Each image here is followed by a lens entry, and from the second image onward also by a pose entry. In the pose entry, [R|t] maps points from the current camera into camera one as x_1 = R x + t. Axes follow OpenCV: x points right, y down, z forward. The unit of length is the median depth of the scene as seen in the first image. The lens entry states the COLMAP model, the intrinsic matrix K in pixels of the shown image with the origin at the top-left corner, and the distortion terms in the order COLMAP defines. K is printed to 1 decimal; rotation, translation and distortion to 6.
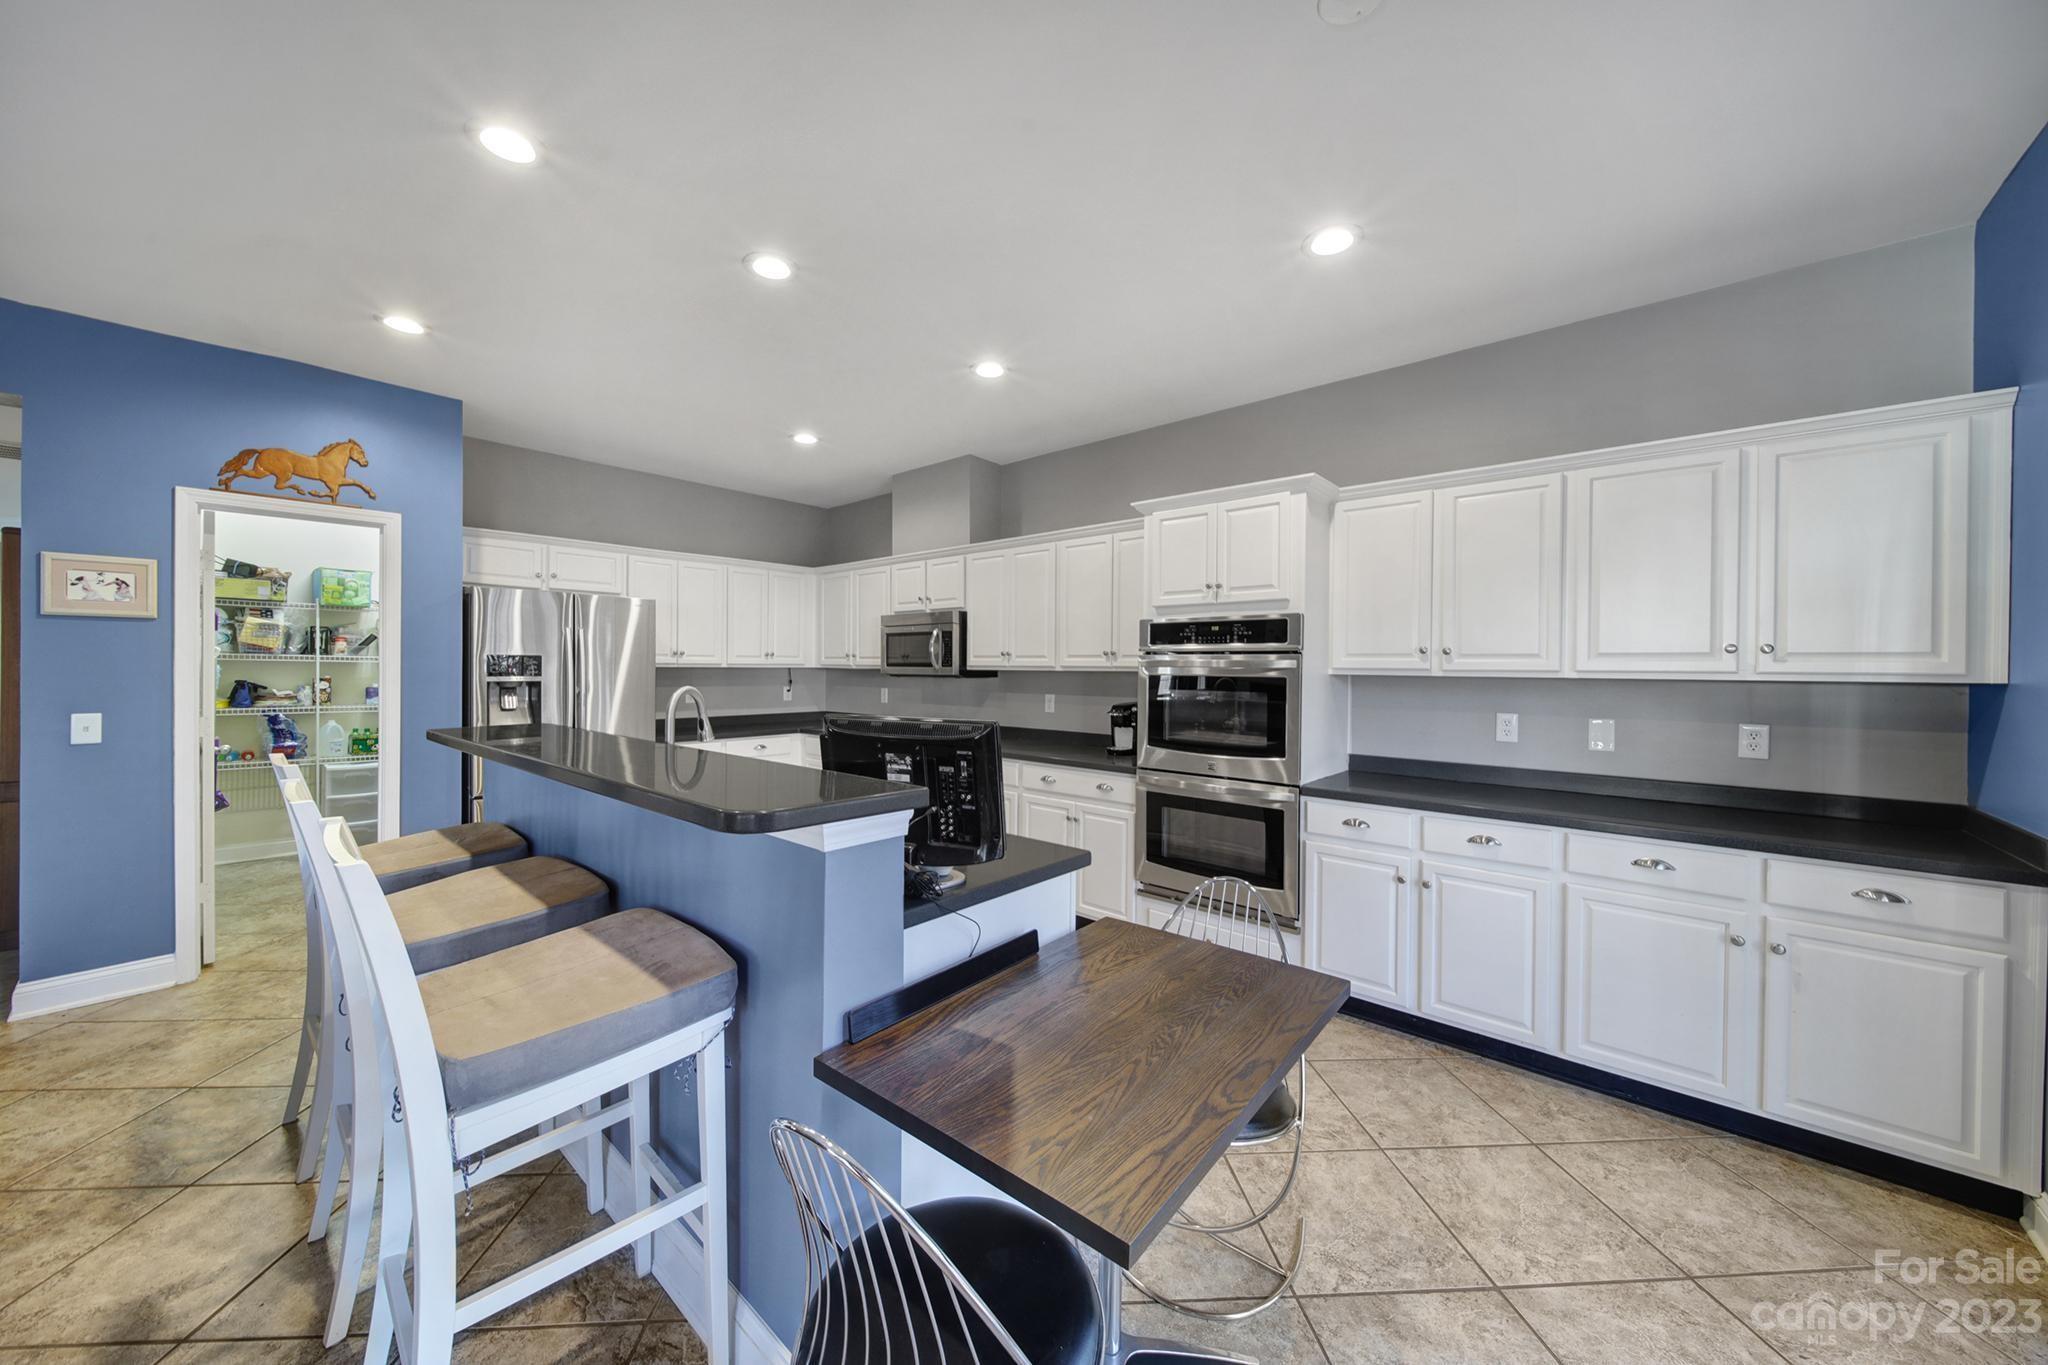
lens RADIAL K [[721.8, 0, 1014.8], [0, 721.8, 670.0], [0, 0, 1]] dist [-0.000456, -0.000990]
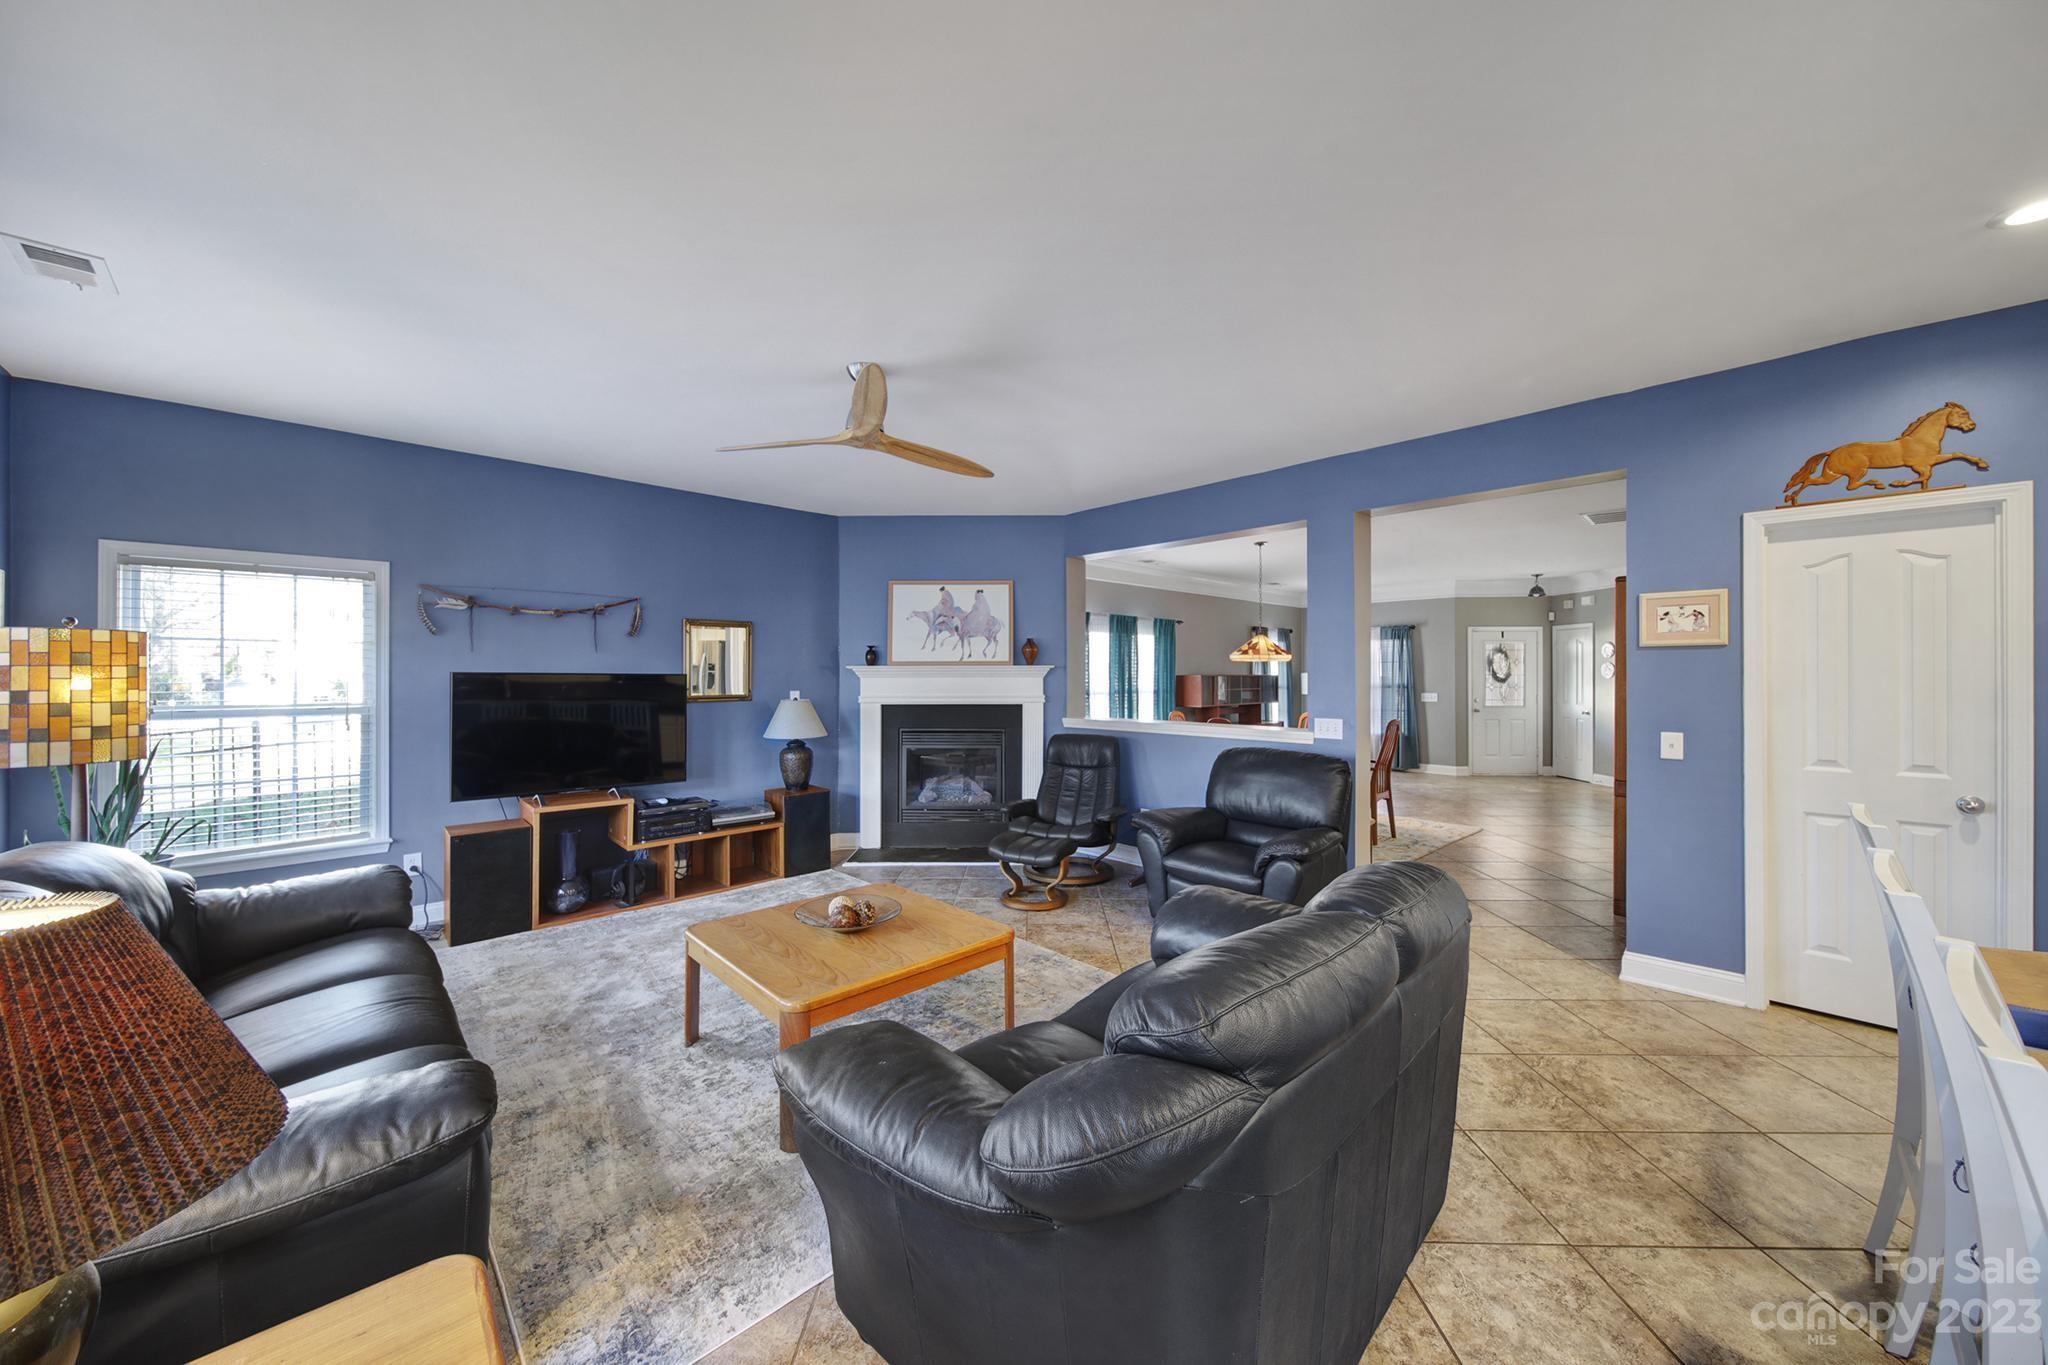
lens RADIAL K [[721.8, 0, 1019.5], [0, 721.8, 673.0], [0, 0, 1]] dist [-0.000456, -0.000990]
pose [[-0.078112, -0.009247, -0.996902, -0.077967], [-0.003300, 0.999954, -0.009016, -0.018574], [0.996939, 0.002585, -0.078139, 0.064569]]
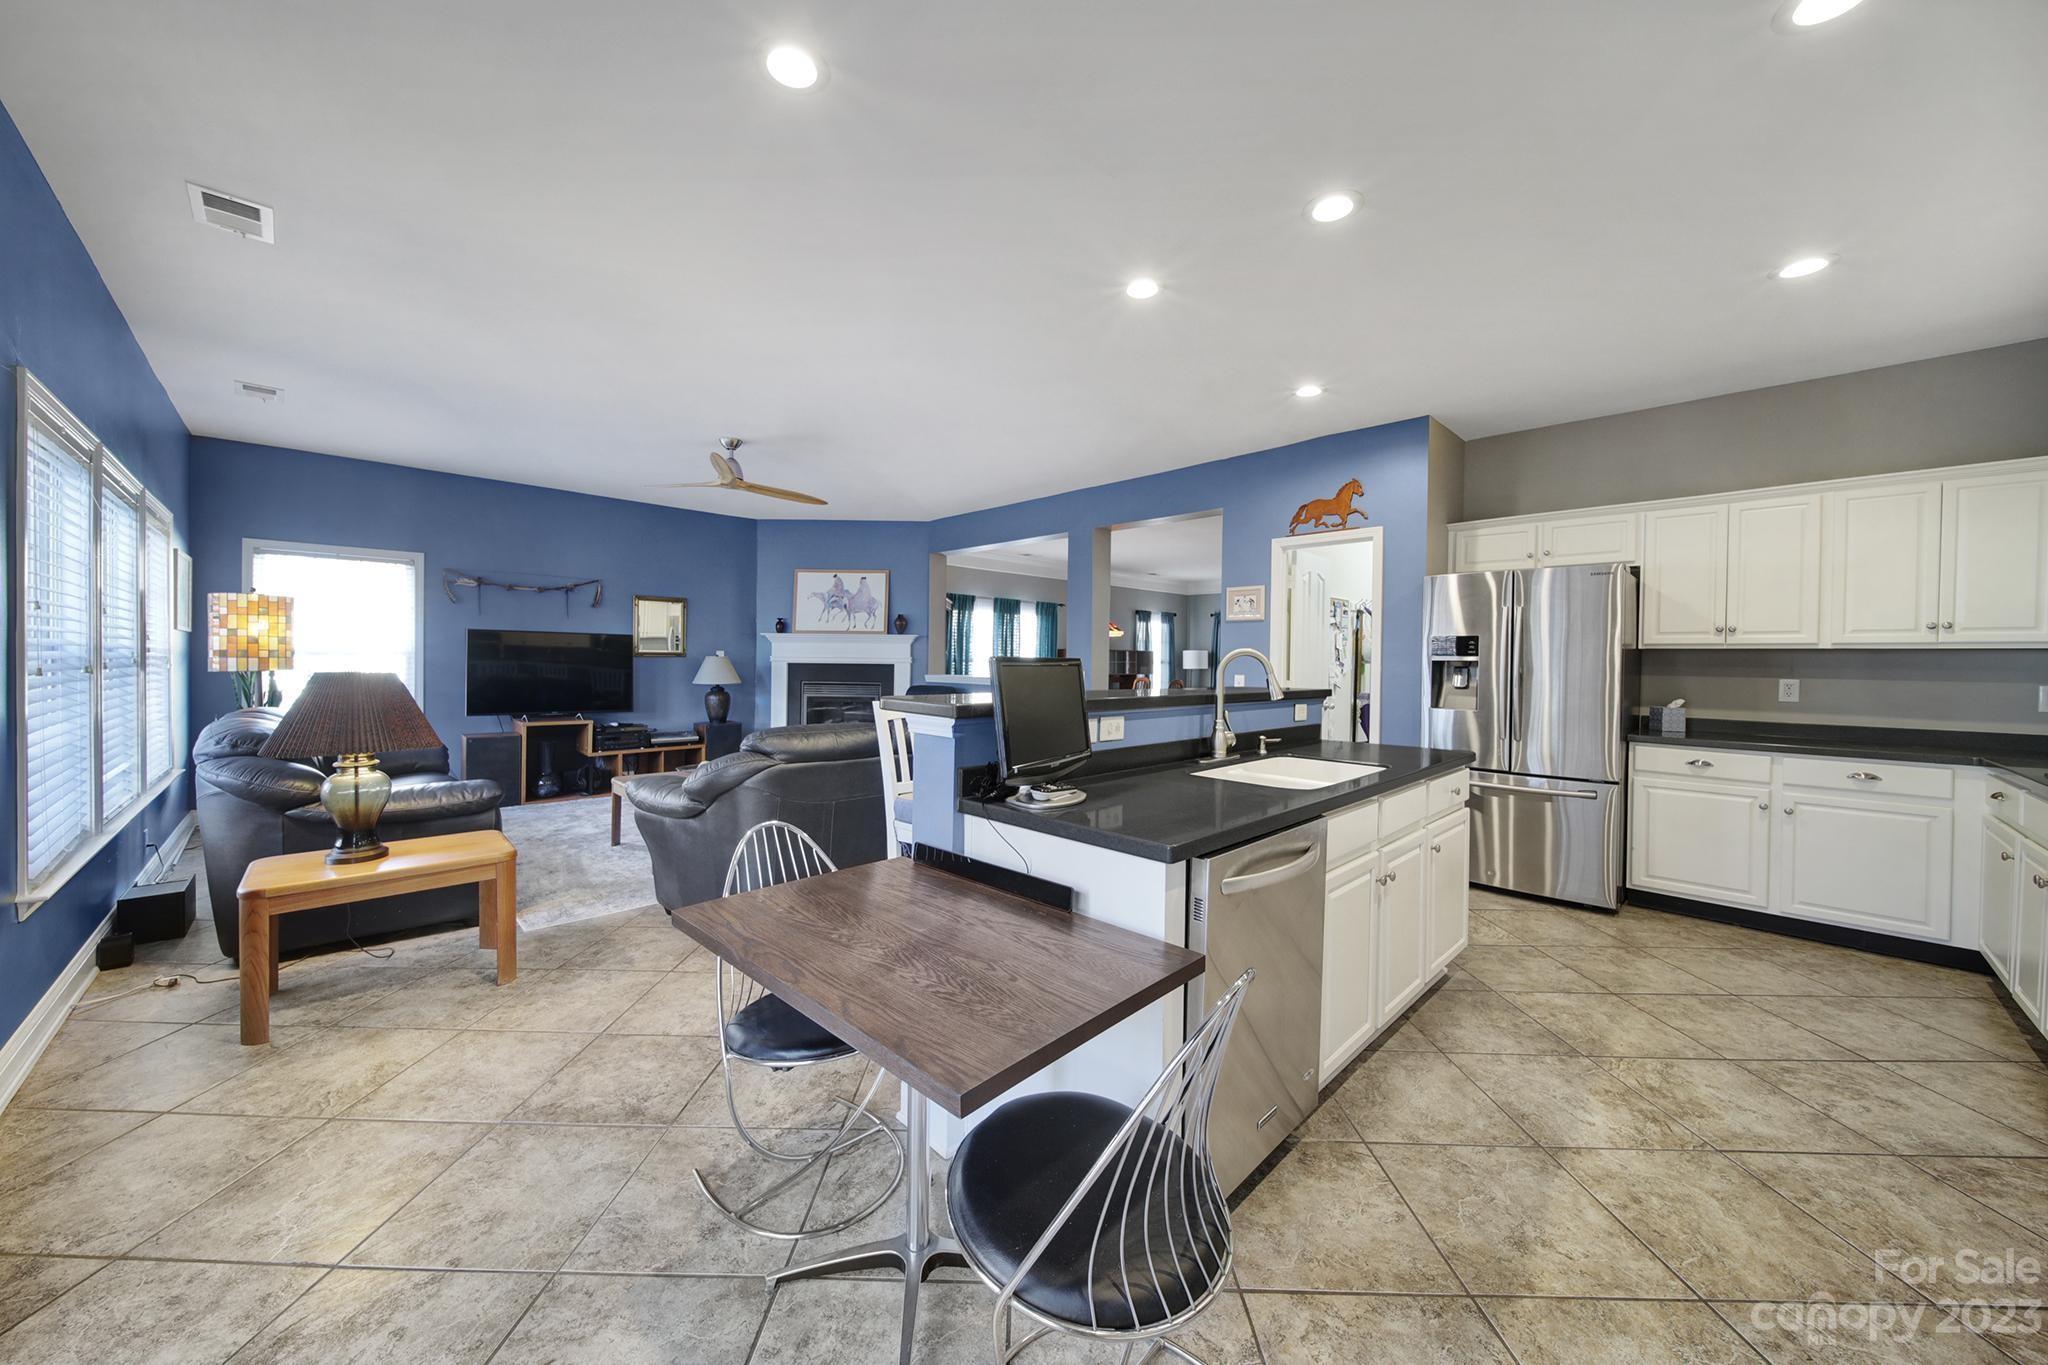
lens RADIAL K [[721.8, 0, 1019.2], [0, 721.8, 665.5], [0, 0, 1]] dist [-0.000456, -0.000990]
pose [[-0.069355, 0.001584, -0.997591, 0.539870], [-0.017429, 0.999844, 0.002799, 0.040810], [0.997440, 0.017581, -0.069317, 0.559603]]
